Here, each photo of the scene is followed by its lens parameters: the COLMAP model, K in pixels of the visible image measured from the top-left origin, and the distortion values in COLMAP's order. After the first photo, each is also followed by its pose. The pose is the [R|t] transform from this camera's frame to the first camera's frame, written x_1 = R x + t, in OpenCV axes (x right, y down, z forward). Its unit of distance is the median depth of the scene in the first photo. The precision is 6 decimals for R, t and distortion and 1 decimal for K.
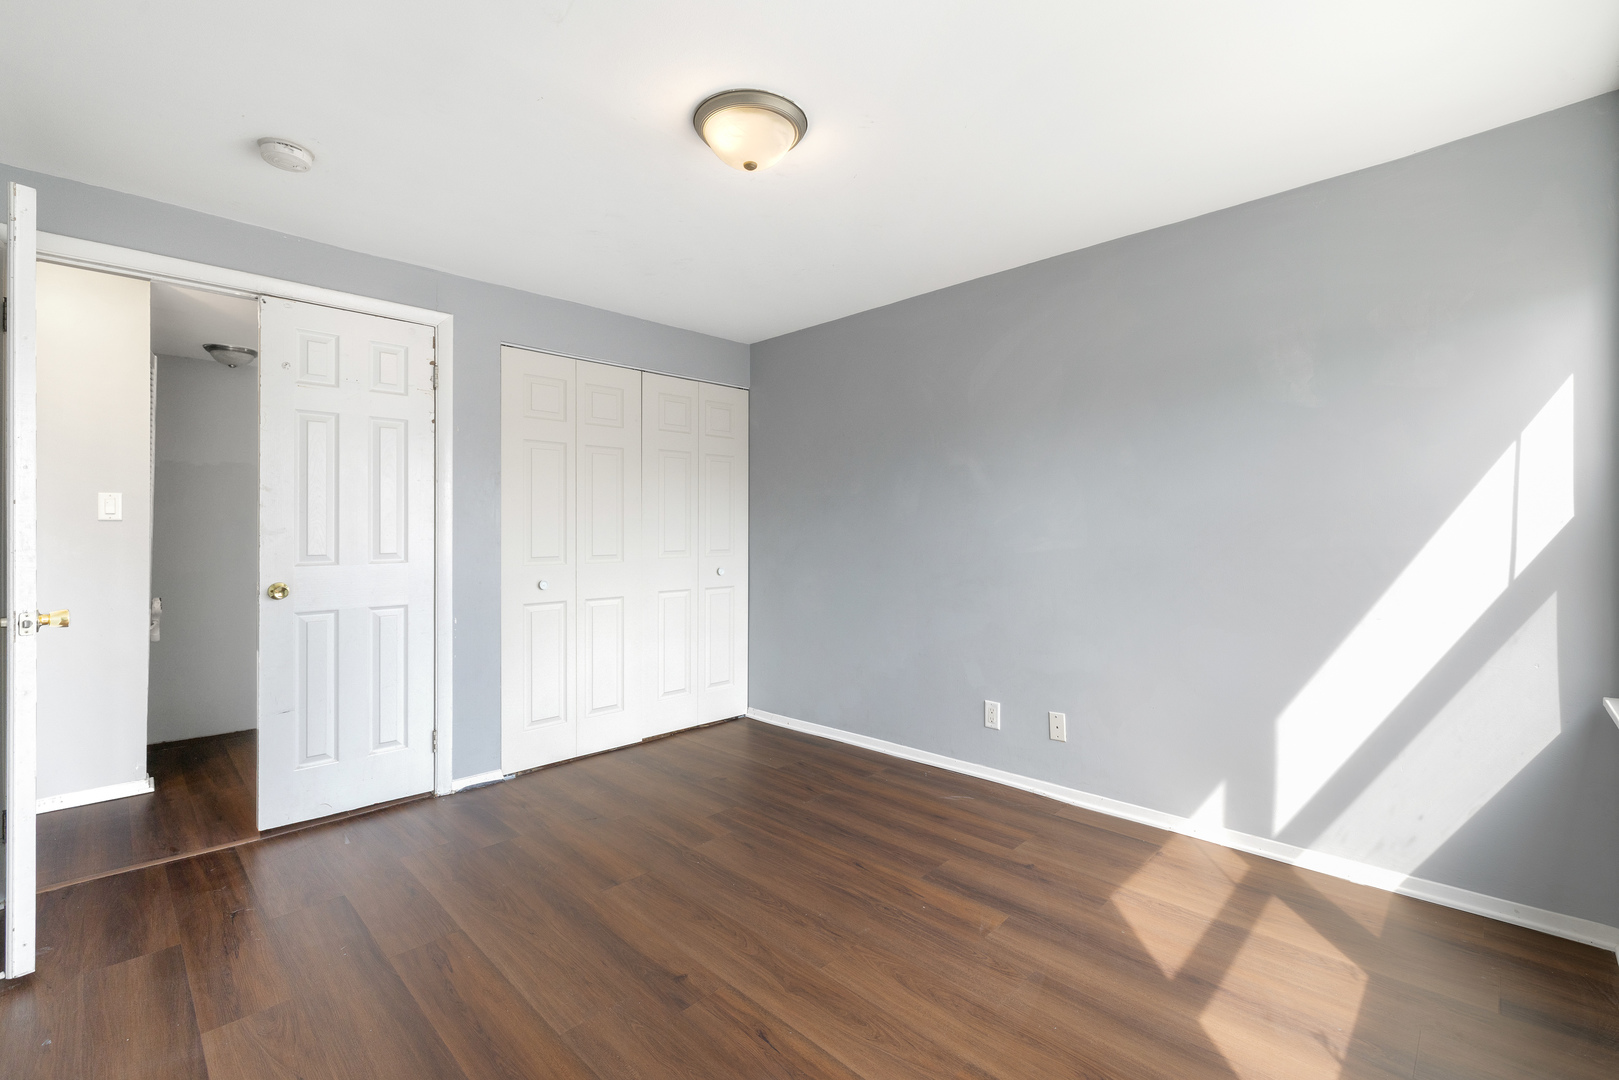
lens RADIAL K [[700.3, 0, 814.9], [0, 700.3, 535.9], [0, 0, 1]] dist [0.001557, 0.000696]
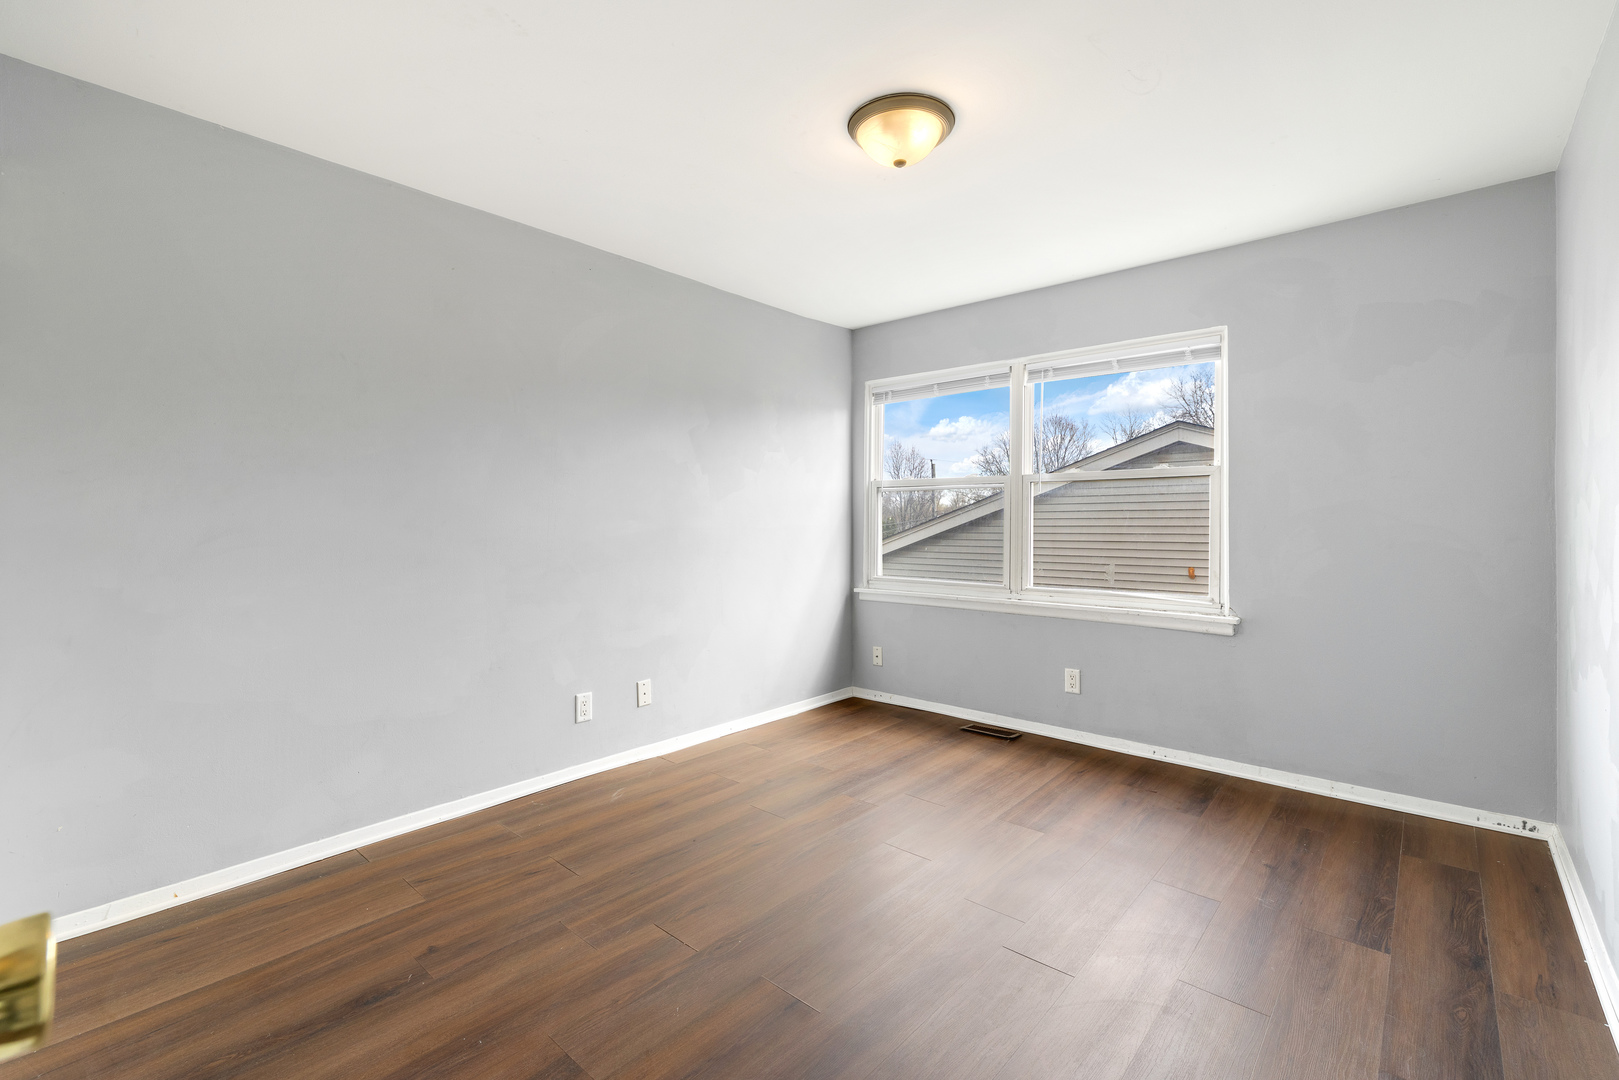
lens RADIAL K [[700.3, 0, 810.0], [0, 700.3, 528.1], [0, 0, 1]] dist [0.001557, 0.000696]
pose [[-0.031389, -0.006197, 0.999488, -0.721651], [0.010126, 0.999927, 0.006517, 0.007275], [-0.999456, 0.010325, -0.031324, 0.728251]]
